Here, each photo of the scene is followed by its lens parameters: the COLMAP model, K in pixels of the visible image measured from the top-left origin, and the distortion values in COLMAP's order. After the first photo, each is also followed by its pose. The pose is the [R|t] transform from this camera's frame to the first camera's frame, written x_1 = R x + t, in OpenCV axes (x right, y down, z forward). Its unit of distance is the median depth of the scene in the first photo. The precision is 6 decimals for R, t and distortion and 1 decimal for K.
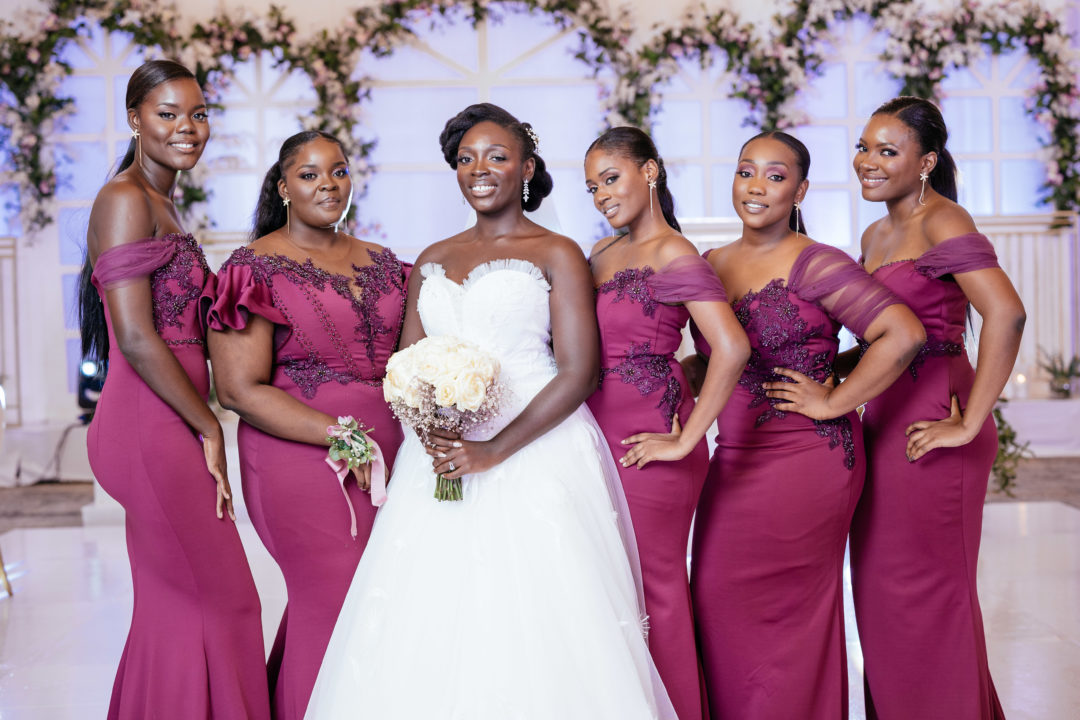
lens RADIAL K [[1615.1, 0, 539.2], [0, 1615.1, 359.9], [0, 0, 1]] dist [-0.015429, 0.000000]
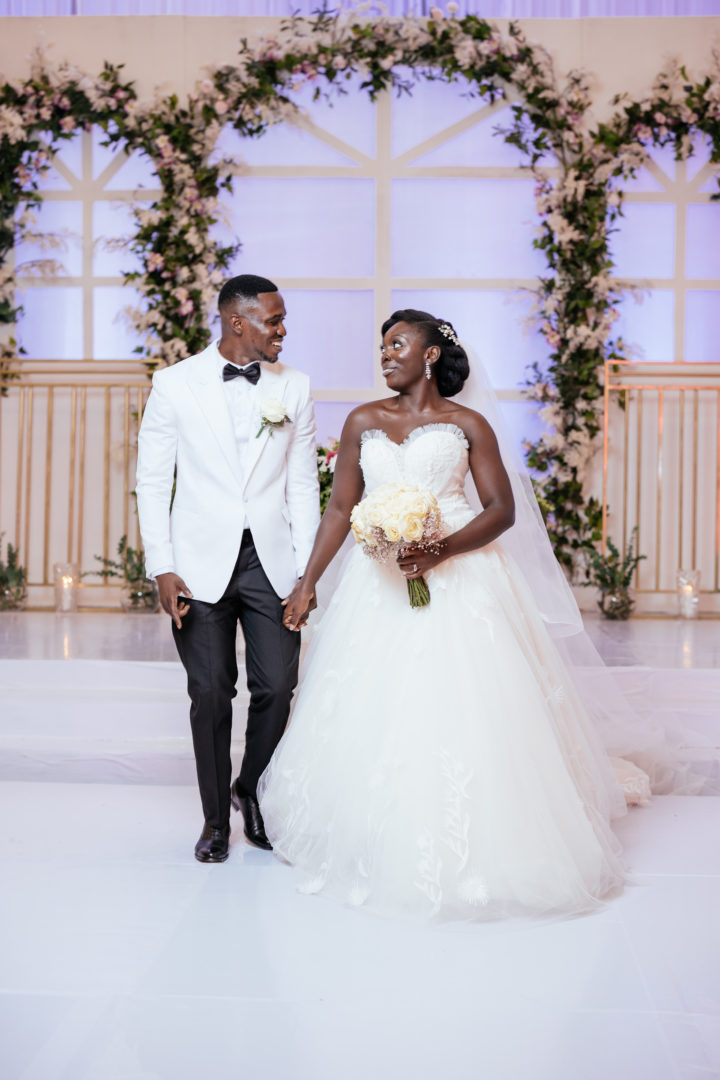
lens RADIAL K [[1615.1, 0, 356.1], [0, 1615.1, 539.9], [0, 0, 1]] dist [-0.015429, 0.000000]
pose [[0.996444, 0.034704, -0.076782, 0.016762], [-0.033801, 0.999344, 0.013036, -0.010377], [0.077184, -0.010394, 0.996963, 0.252262]]
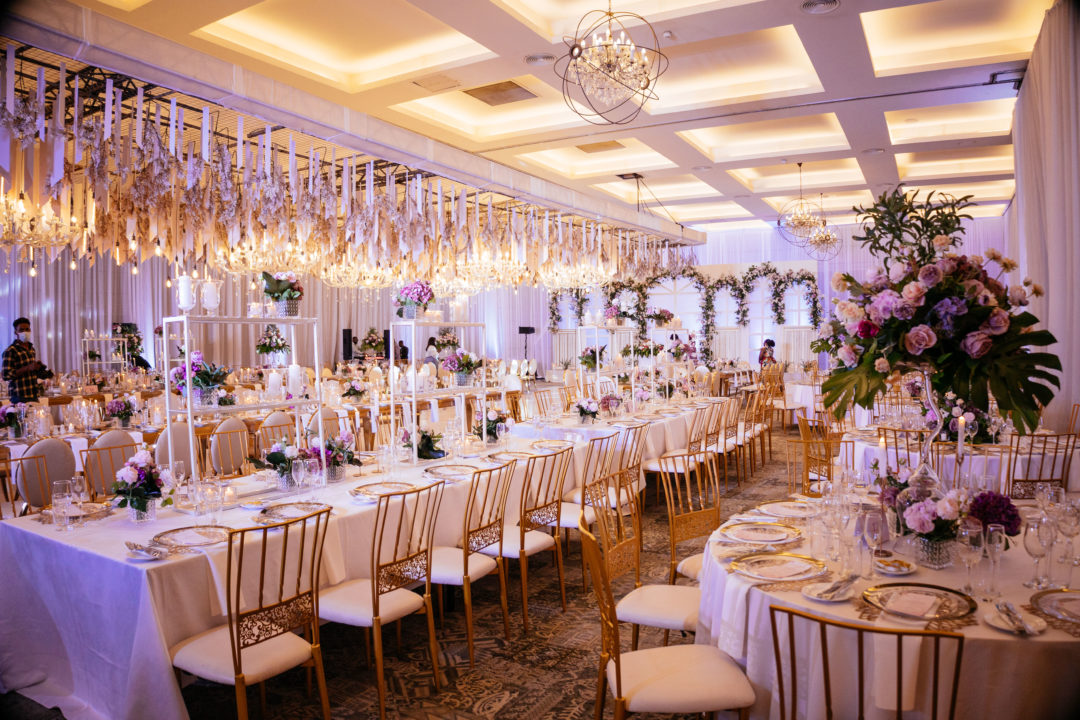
lens RADIAL K [[787.9, 0, 542.0], [0, 787.9, 355.7], [0, 0, 1]] dist [0.004828, 0.000797]
pose [[0.827864, 0.030996, -0.560072, 0.846966], [-0.041199, 0.999135, -0.005602, 0.016277], [0.559414, 0.027712, 0.828425, -0.910466]]
